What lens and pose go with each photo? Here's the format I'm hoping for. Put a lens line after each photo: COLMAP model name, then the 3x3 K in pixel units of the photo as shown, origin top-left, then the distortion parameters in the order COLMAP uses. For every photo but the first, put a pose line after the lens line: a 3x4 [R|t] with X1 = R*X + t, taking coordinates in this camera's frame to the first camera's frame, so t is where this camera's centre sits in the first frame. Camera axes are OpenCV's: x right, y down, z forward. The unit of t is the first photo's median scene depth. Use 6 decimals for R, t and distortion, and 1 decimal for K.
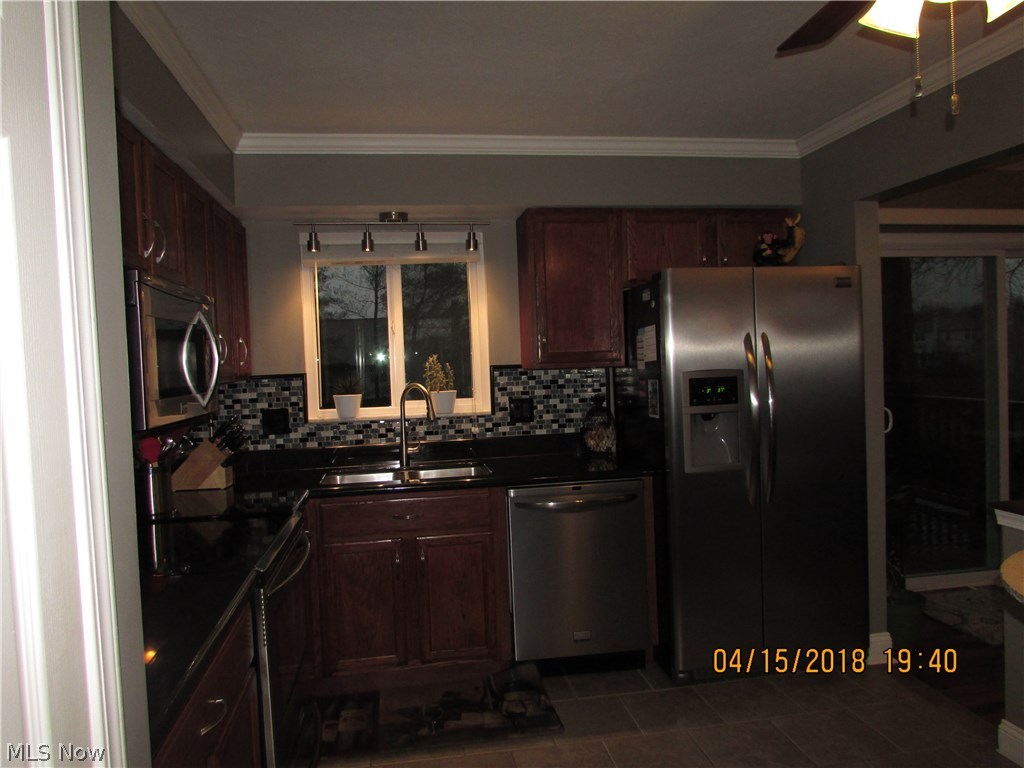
lens RADIAL K [[717.7, 0, 510.7], [0, 717.7, 337.9], [0, 0, 1]] dist [-0.071566, 0.002465]
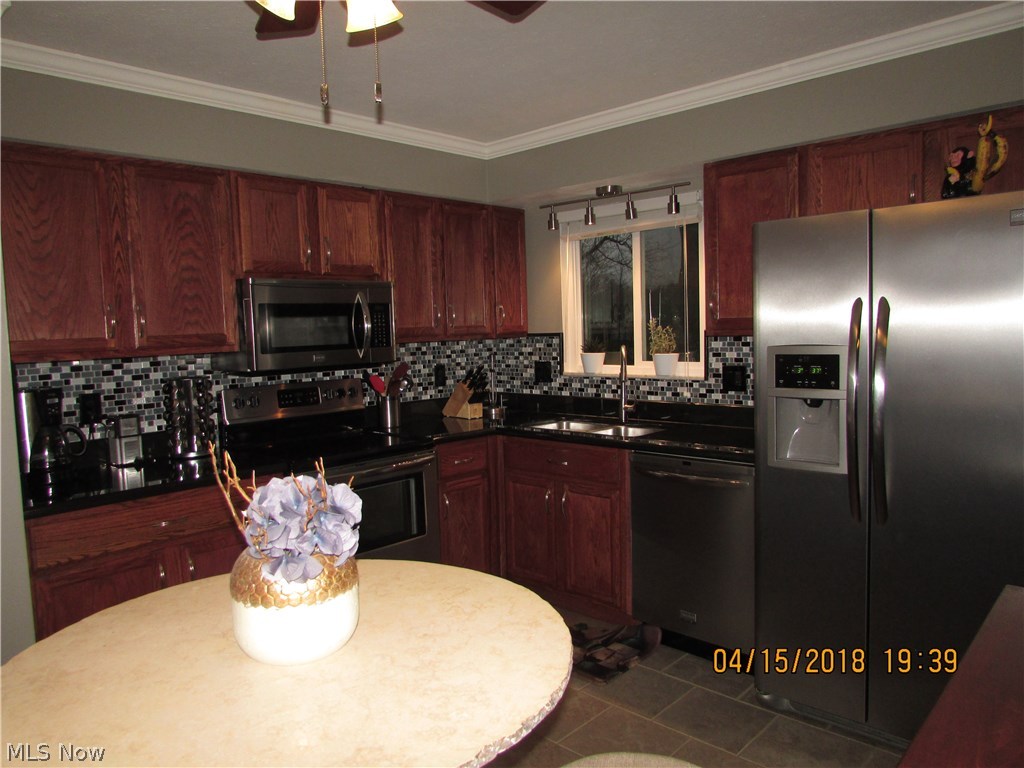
lens RADIAL K [[717.7, 0, 510.7], [0, 717.7, 337.9], [0, 0, 1]] dist [-0.071566, 0.002465]
pose [[0.600828, 0.034196, -0.798647, 0.612329], [0.023769, 0.997879, 0.060608, -0.015876], [0.799025, -0.055398, 0.598741, 0.223430]]
